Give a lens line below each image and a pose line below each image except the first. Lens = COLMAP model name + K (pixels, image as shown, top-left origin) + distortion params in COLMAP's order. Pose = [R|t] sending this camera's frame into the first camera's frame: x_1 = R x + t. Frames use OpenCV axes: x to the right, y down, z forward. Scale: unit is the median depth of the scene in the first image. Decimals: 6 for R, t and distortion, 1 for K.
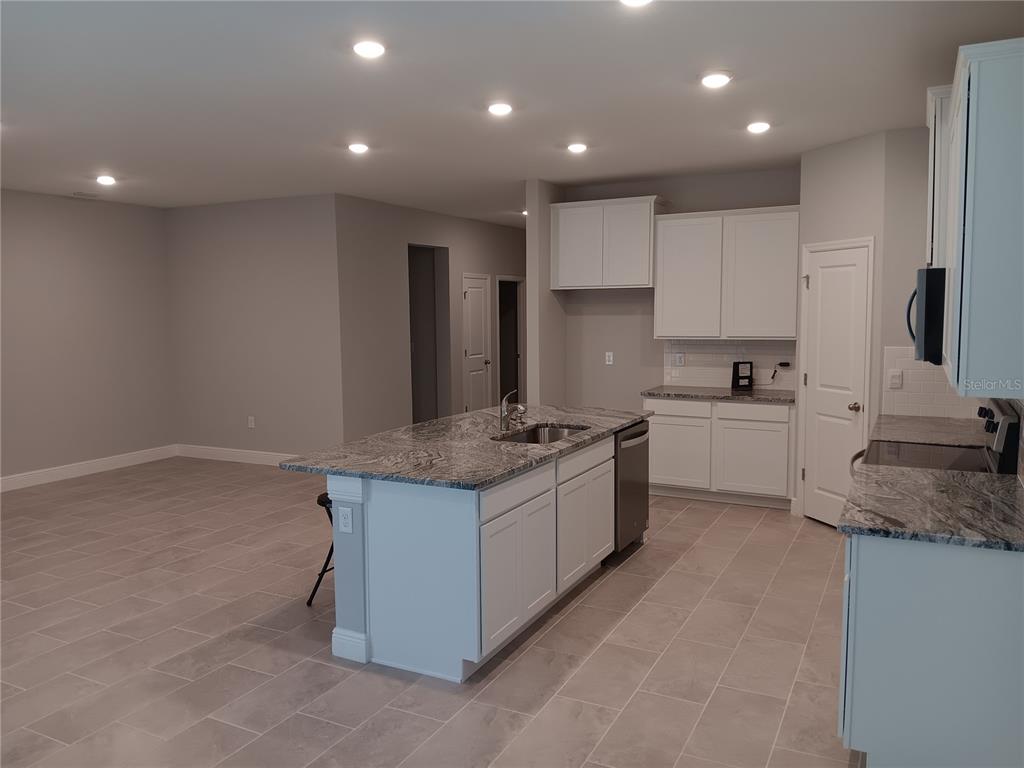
lens RADIAL K [[796.5, 0, 507.3], [0, 796.5, 383.8], [0, 0, 1]] dist [0.044378, -0.109381]
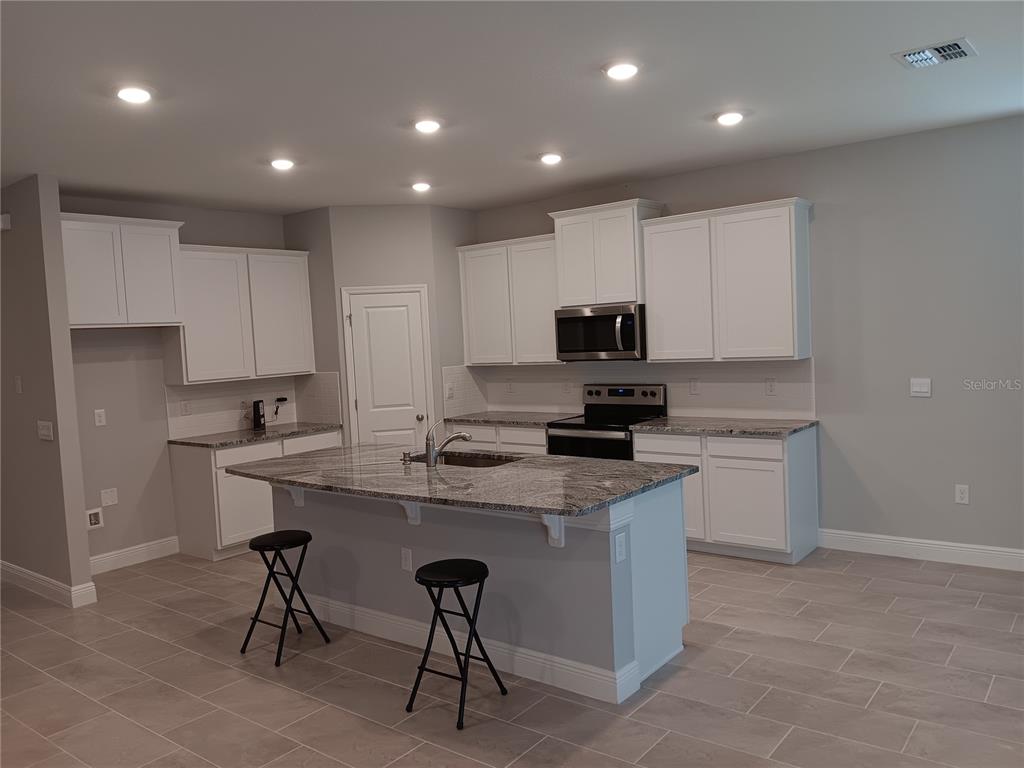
lens RADIAL K [[796.5, 0, 507.3], [0, 796.5, 383.8], [0, 0, 1]] dist [0.044378, -0.109381]
pose [[0.178161, -0.060799, 0.982121, -0.727216], [0.140416, 0.989446, 0.035781, -0.047023], [-0.973931, 0.131531, 0.184818, 0.593615]]
